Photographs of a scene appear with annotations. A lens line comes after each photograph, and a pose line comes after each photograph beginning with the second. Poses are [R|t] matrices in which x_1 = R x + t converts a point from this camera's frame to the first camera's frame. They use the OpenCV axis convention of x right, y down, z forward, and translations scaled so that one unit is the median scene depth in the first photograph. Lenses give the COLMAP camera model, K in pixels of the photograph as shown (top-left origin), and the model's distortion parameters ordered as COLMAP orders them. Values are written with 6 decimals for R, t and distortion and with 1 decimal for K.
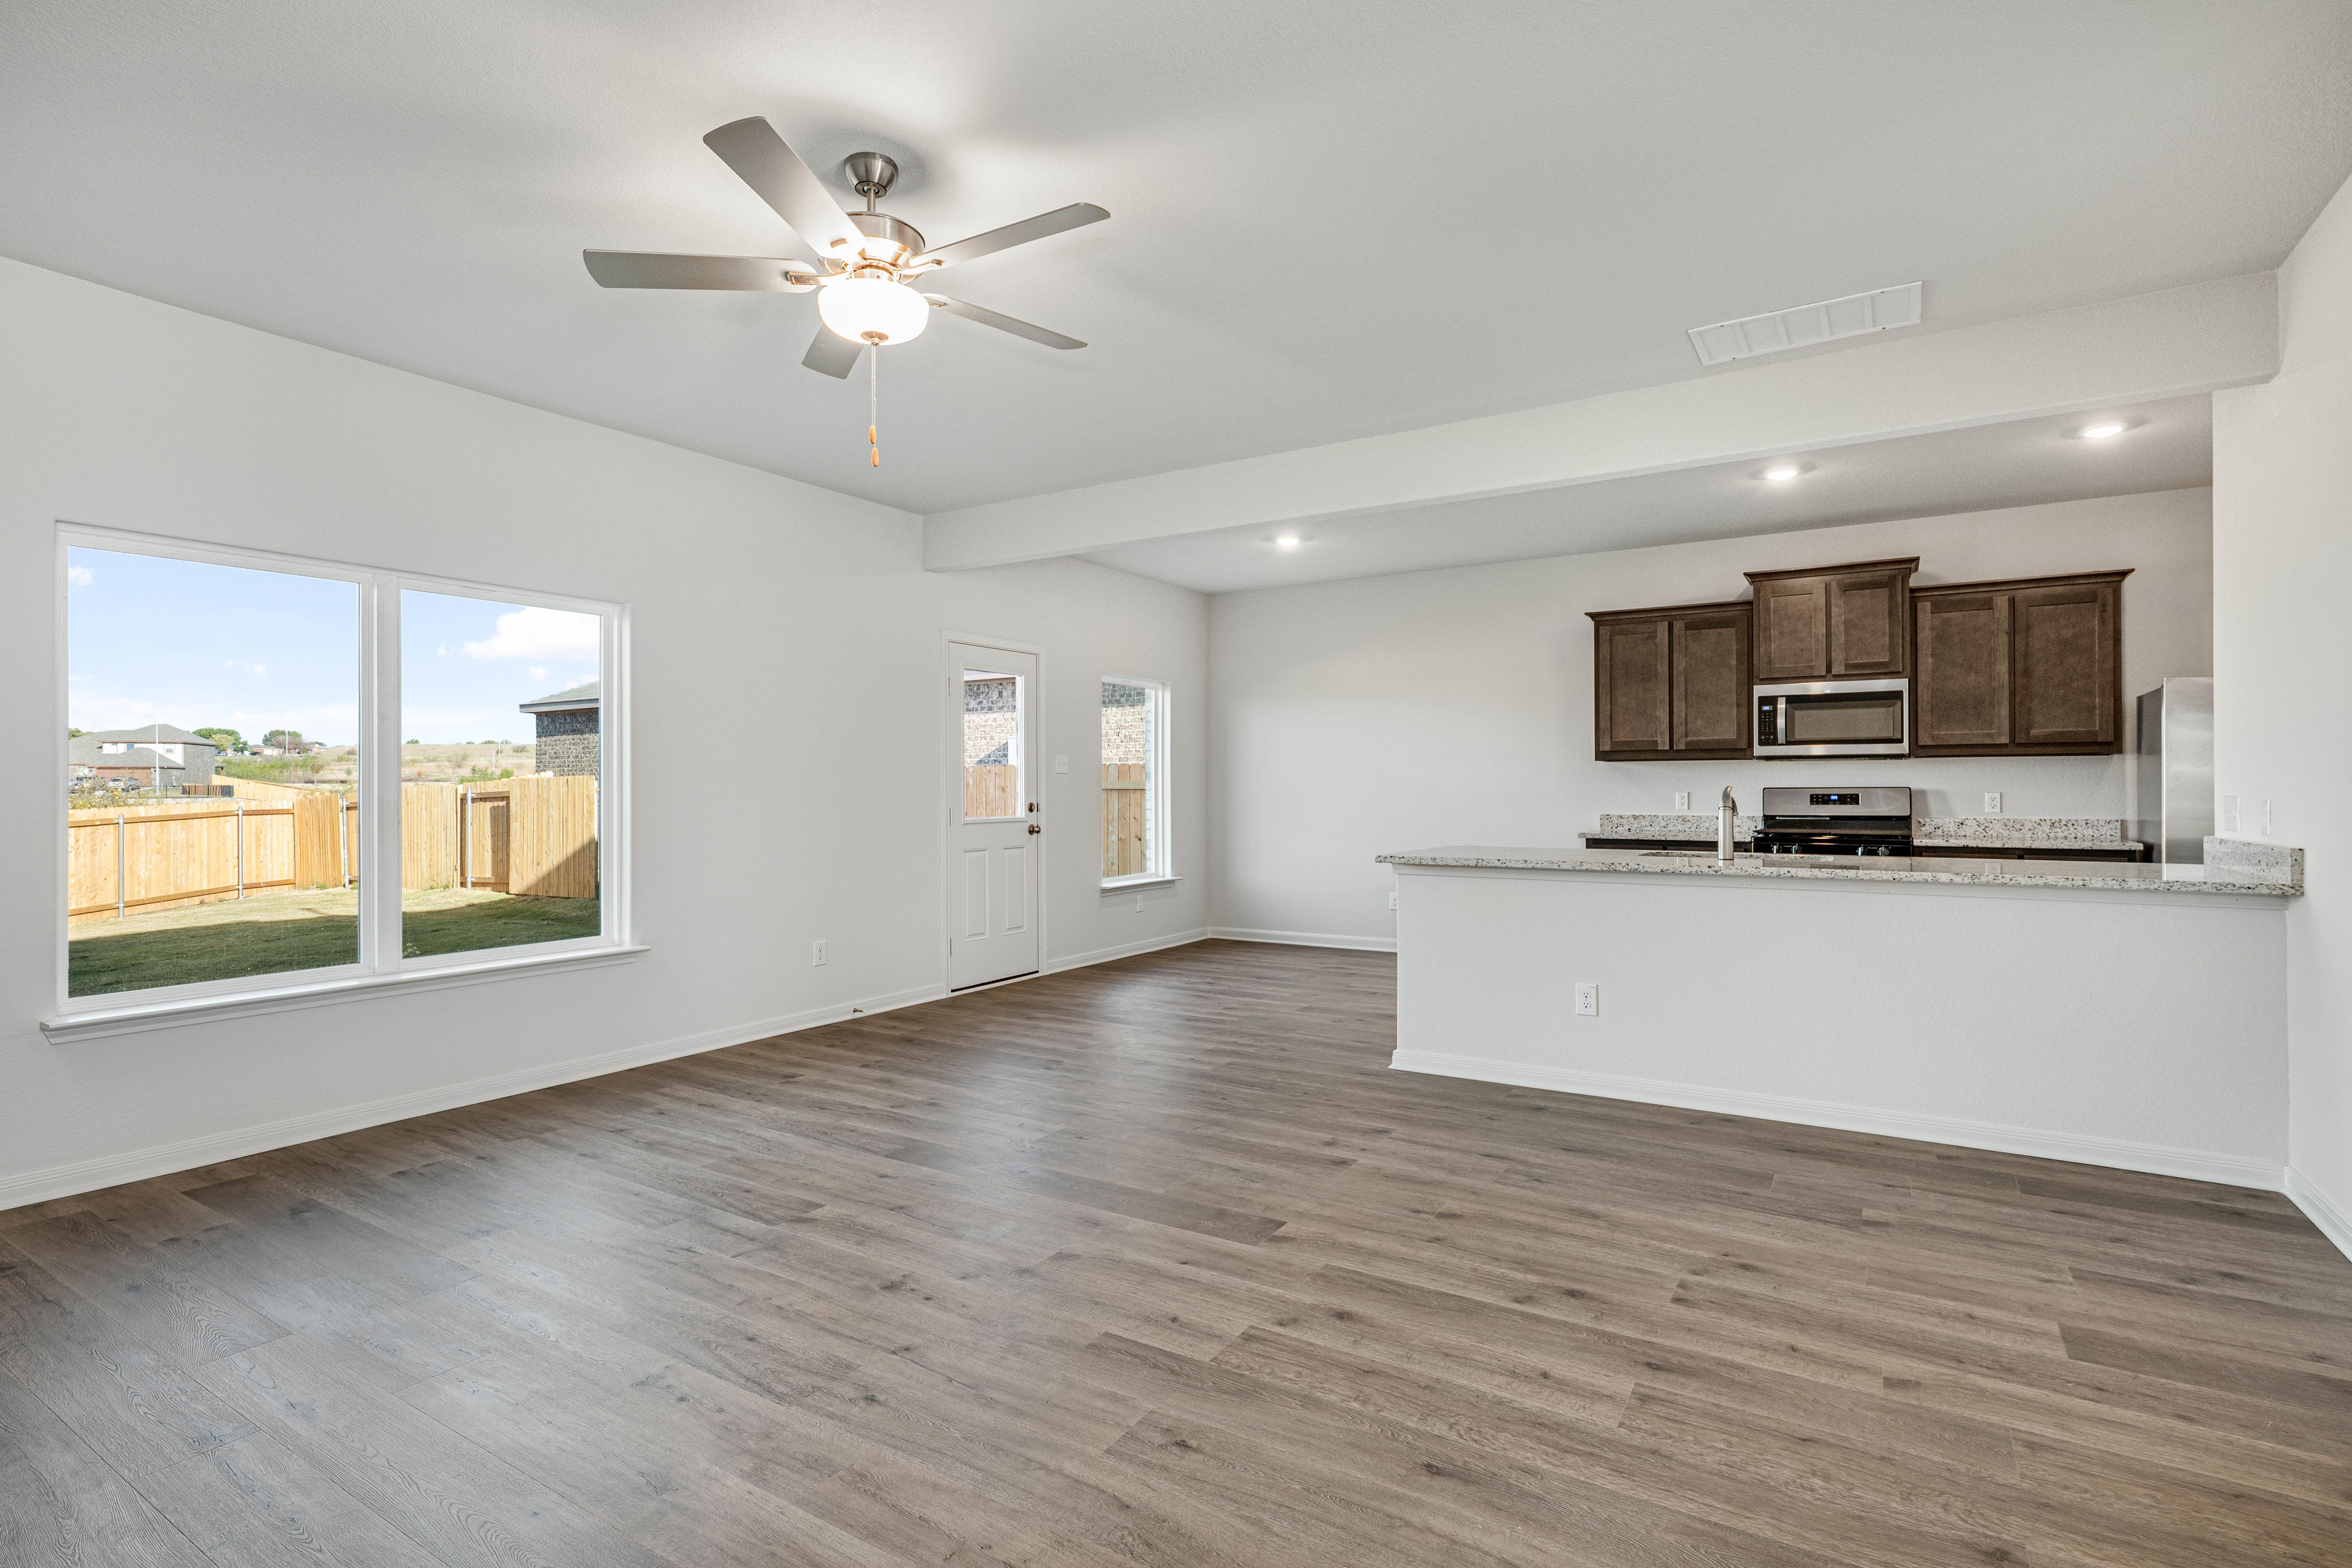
lens RADIAL K [[1116.6, 0, 1185.6], [0, 1116.6, 784.3], [0, 0, 1]] dist [0.002128, -0.001388]
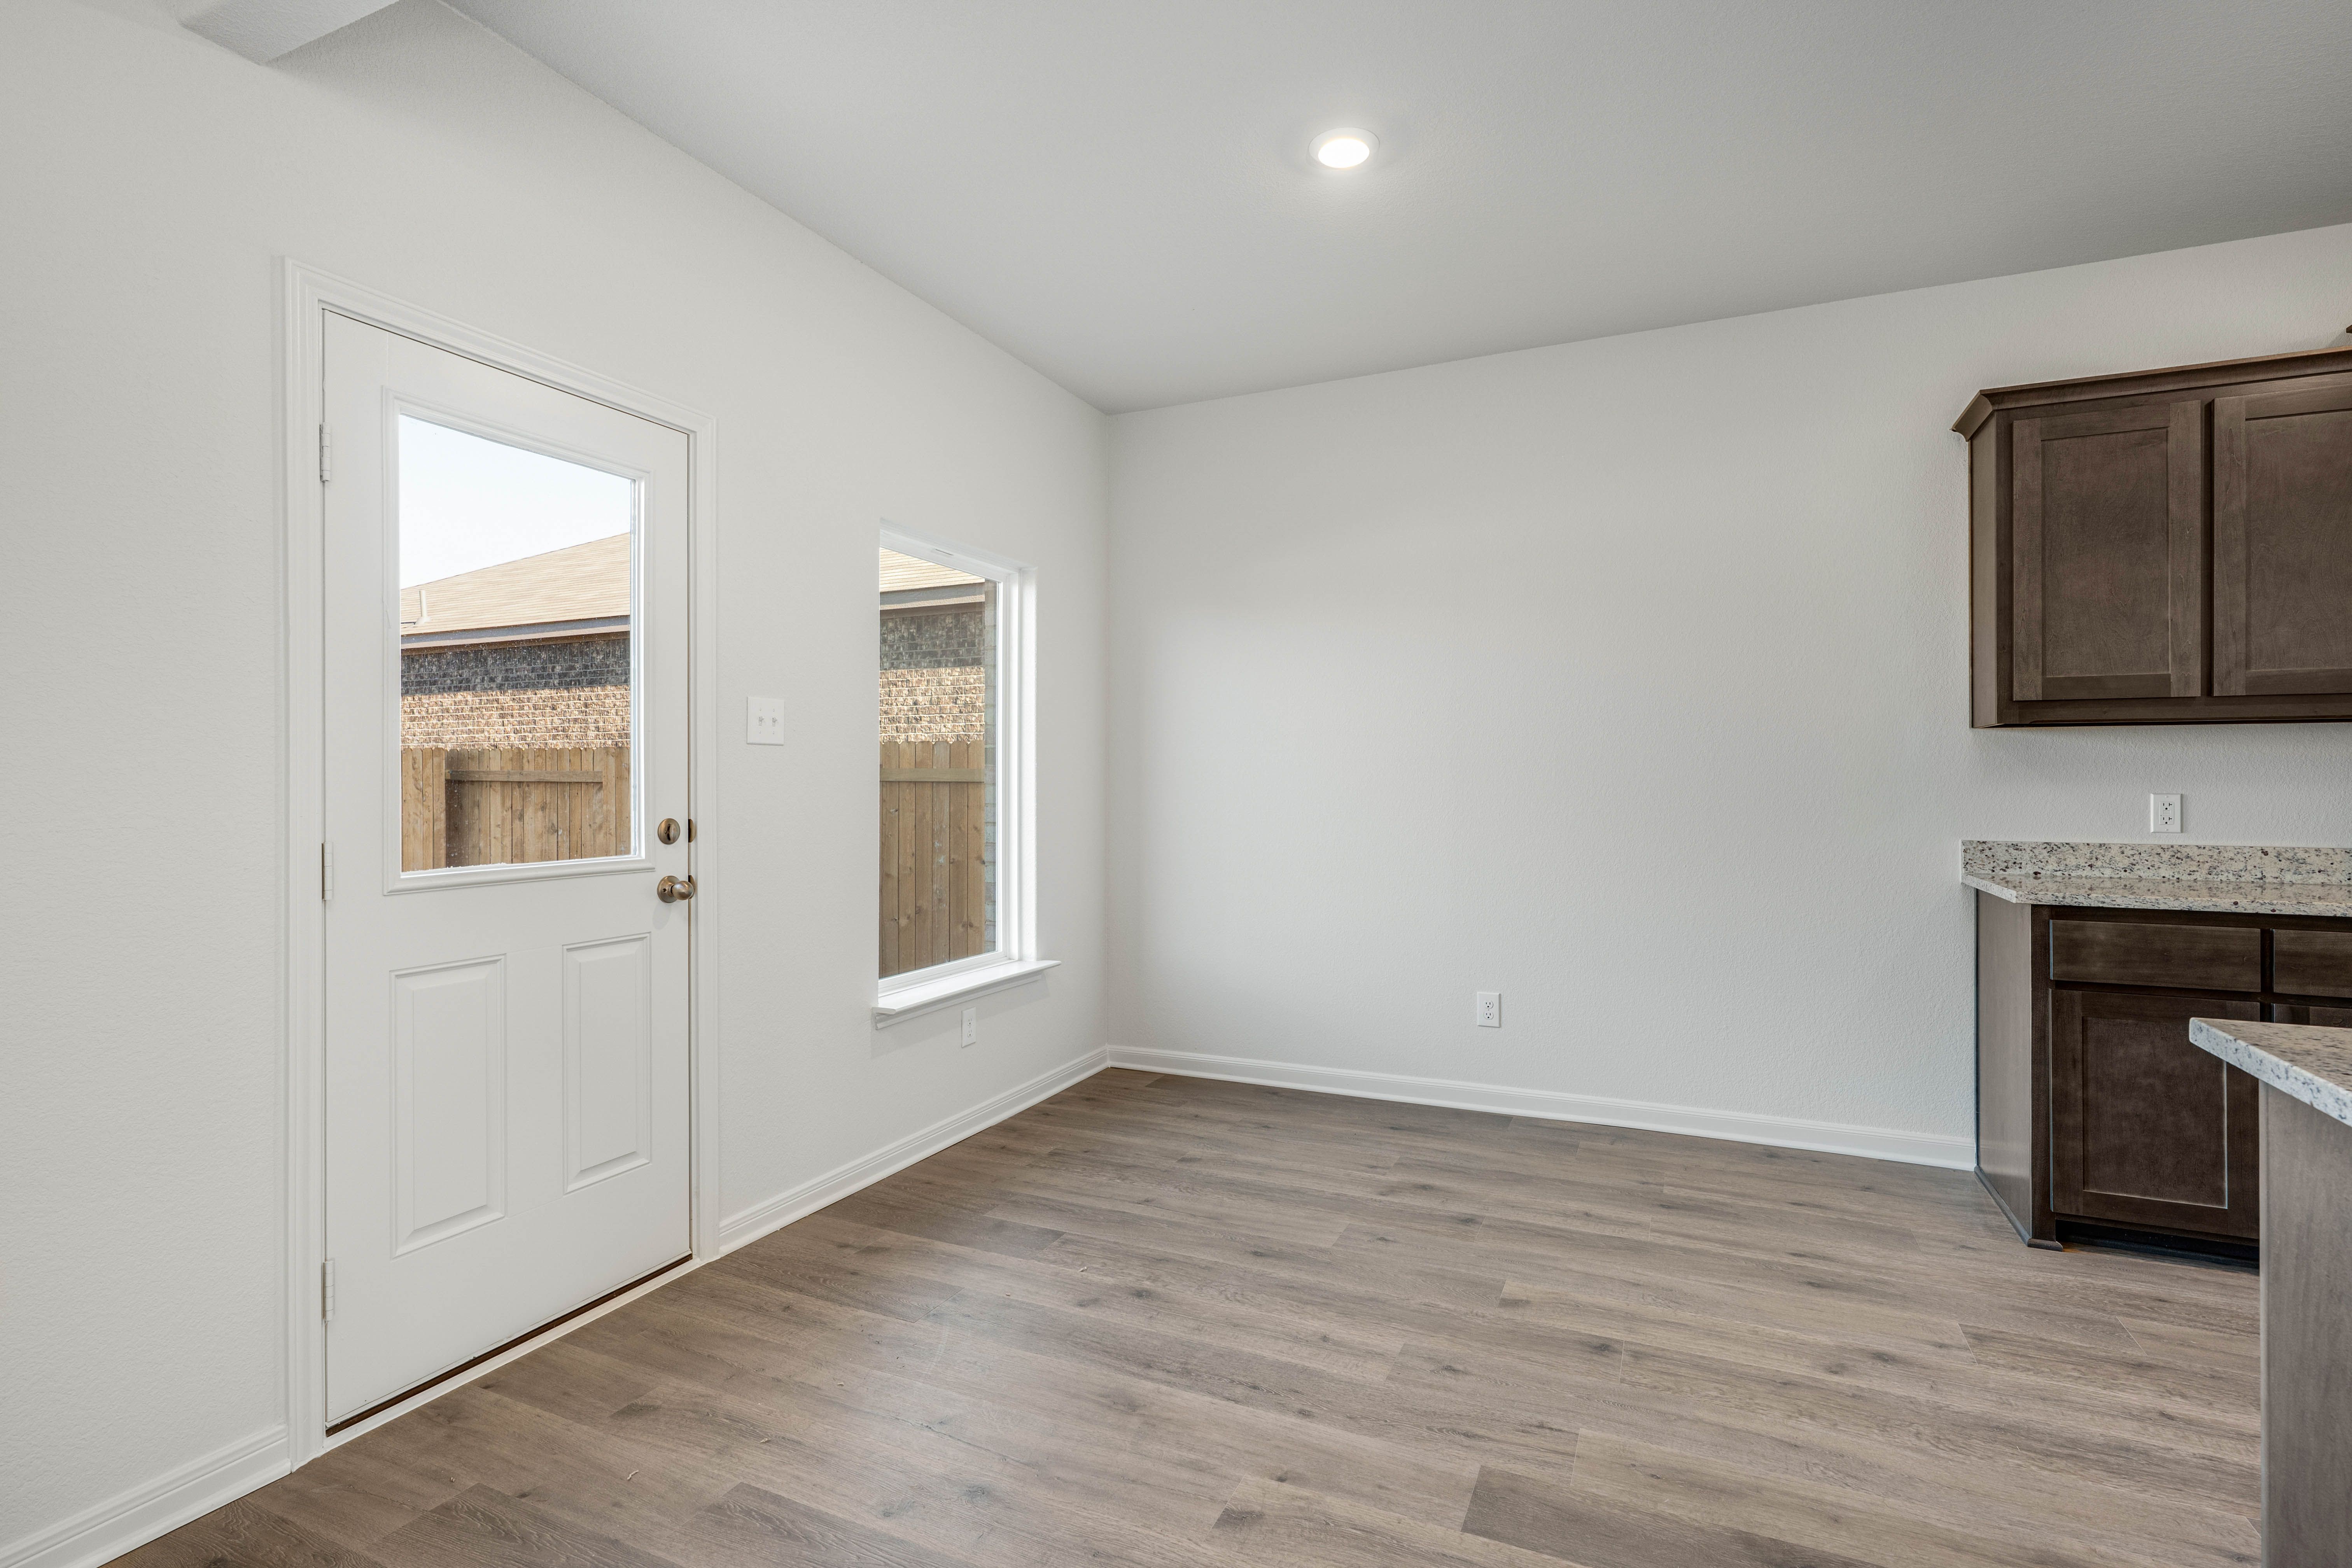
lens RADIAL K [[1116.6, 0, 1178.9], [0, 1116.6, 779.2], [0, 0, 1]] dist [0.002128, -0.001388]
pose [[0.992900, 0.003400, 0.118903, -0.012708], [-0.003744, 0.999989, 0.002672, 0.001436], [-0.118892, -0.003098, 0.992902, 0.657902]]
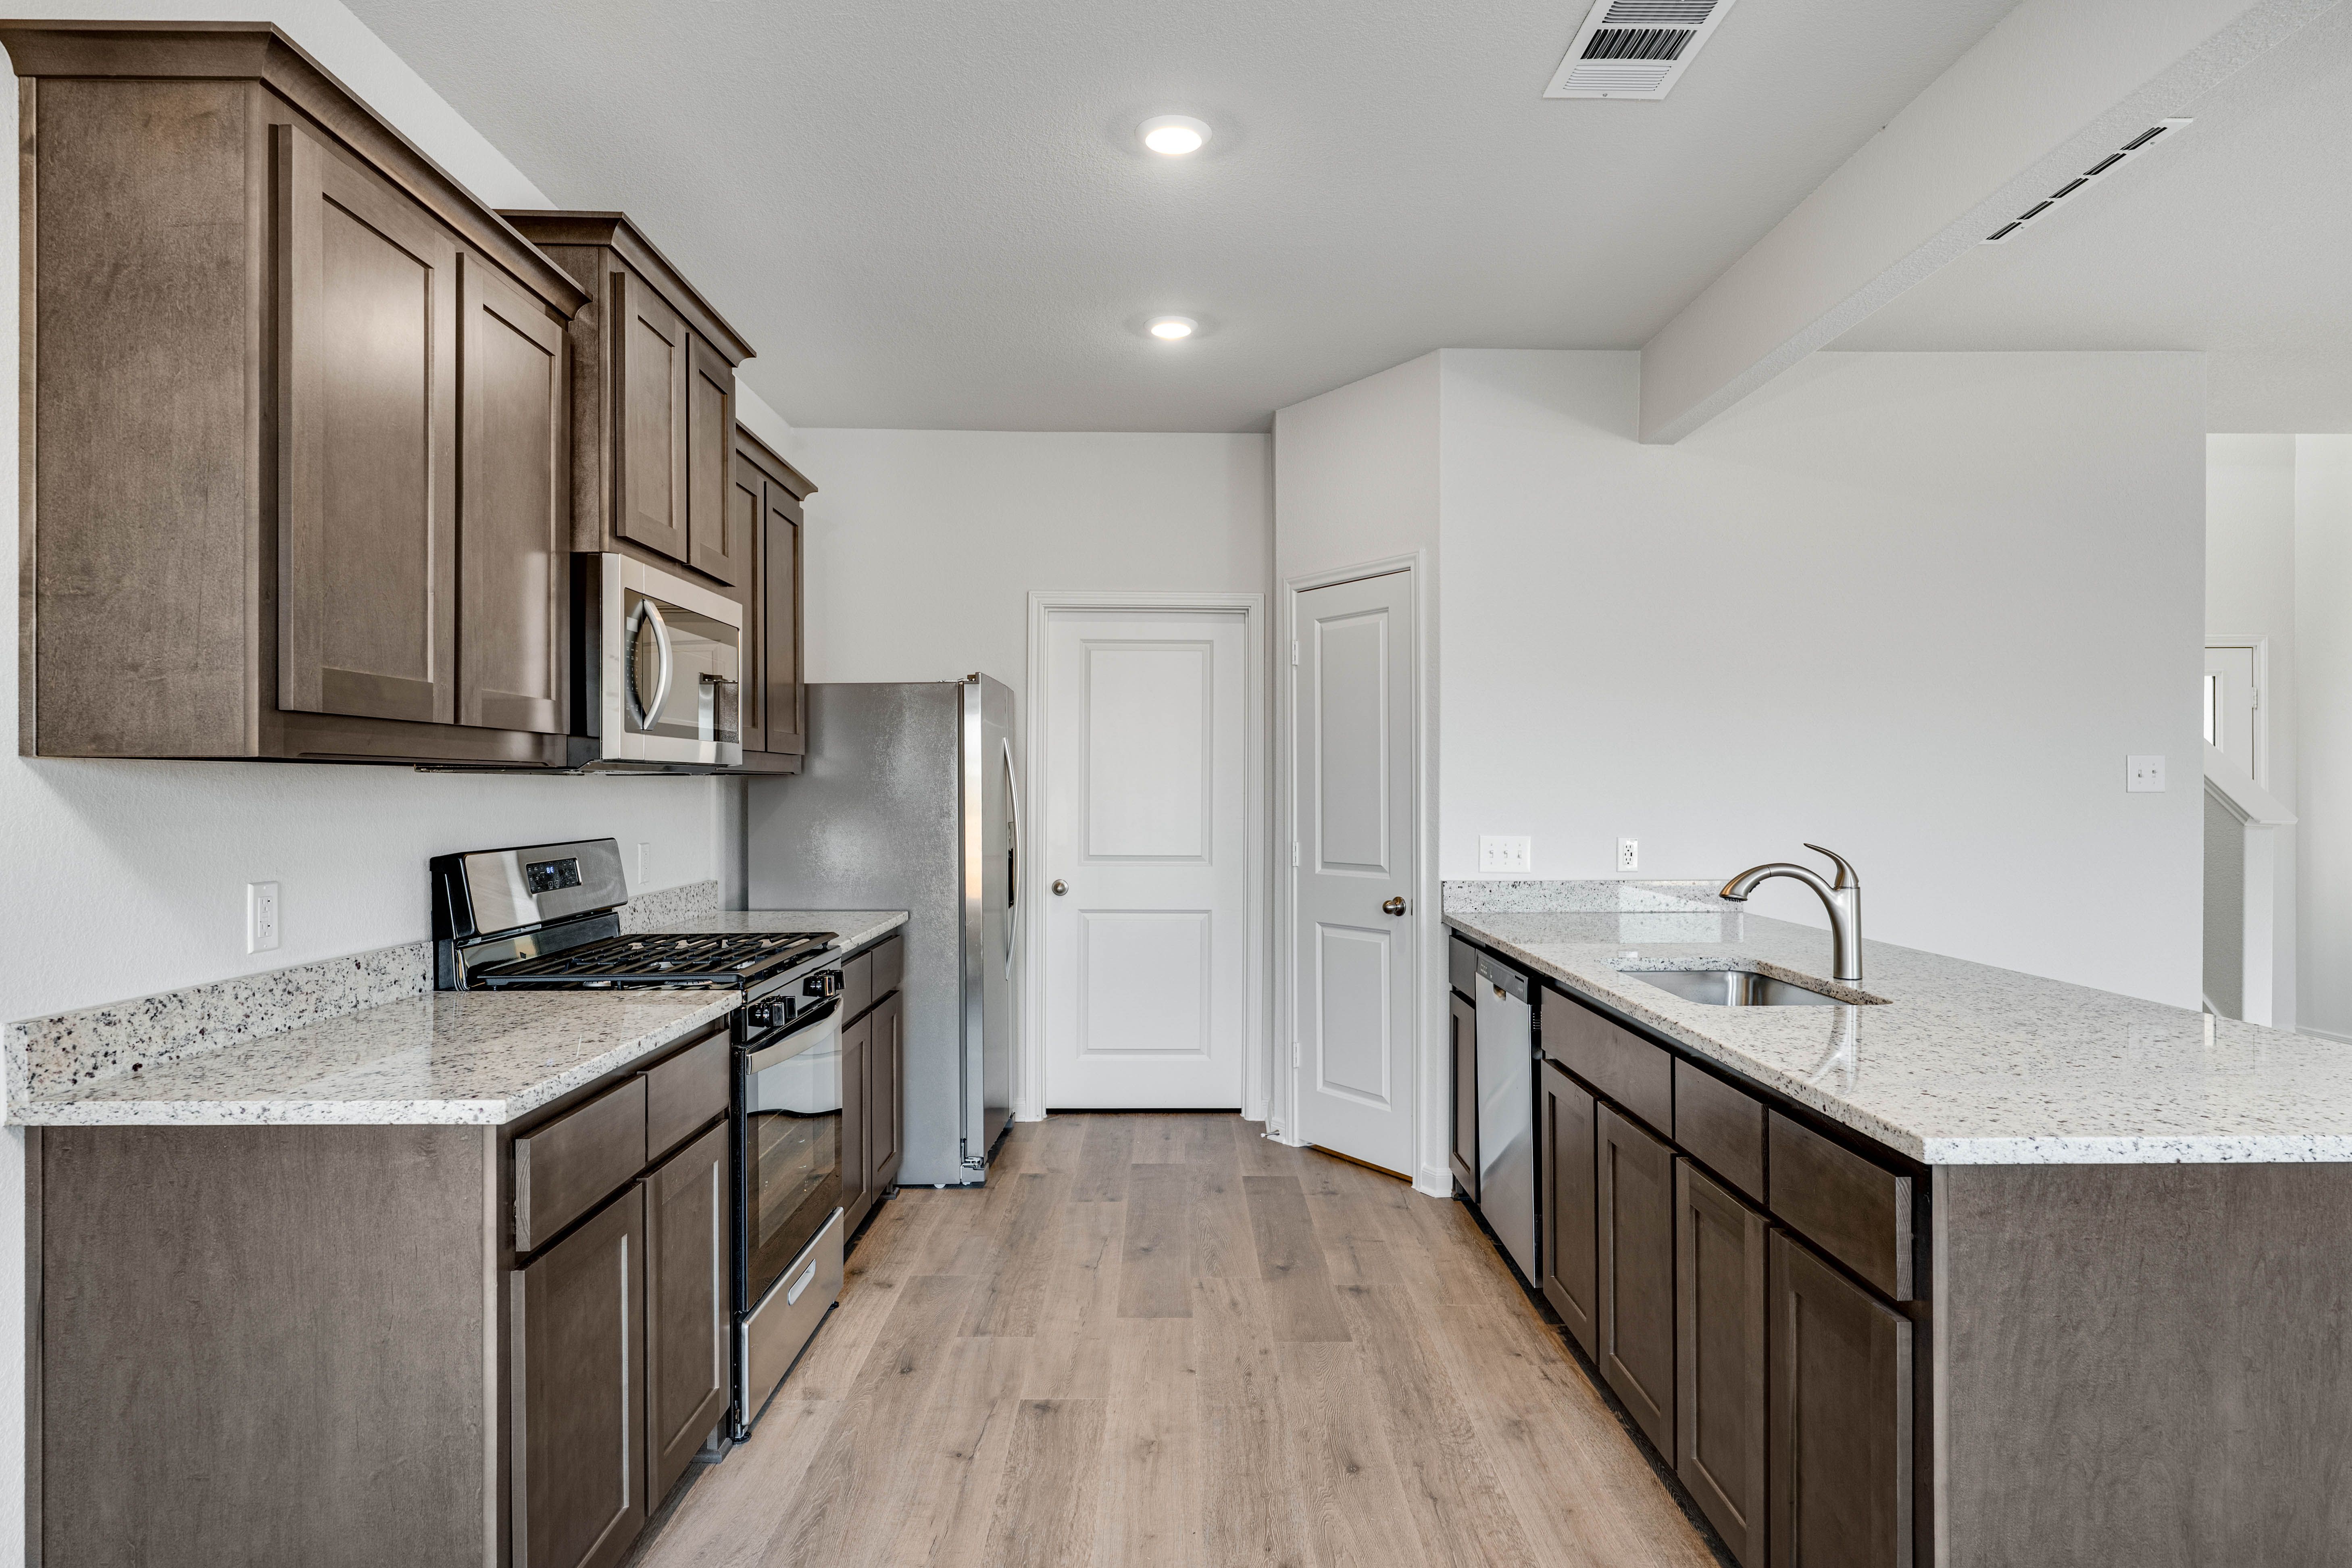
lens RADIAL K [[1344.8, 0, 1161.1], [0, 1344.8, 784.6], [0, 0, 1]] dist [-0.002845, -0.001939]
pose [[-0.520000, 0.003713, 0.854158, 0.074765], [-0.001413, 0.999985, -0.005207, -0.016178], [-0.854165, -0.003915, -0.519987, 1.091529]]
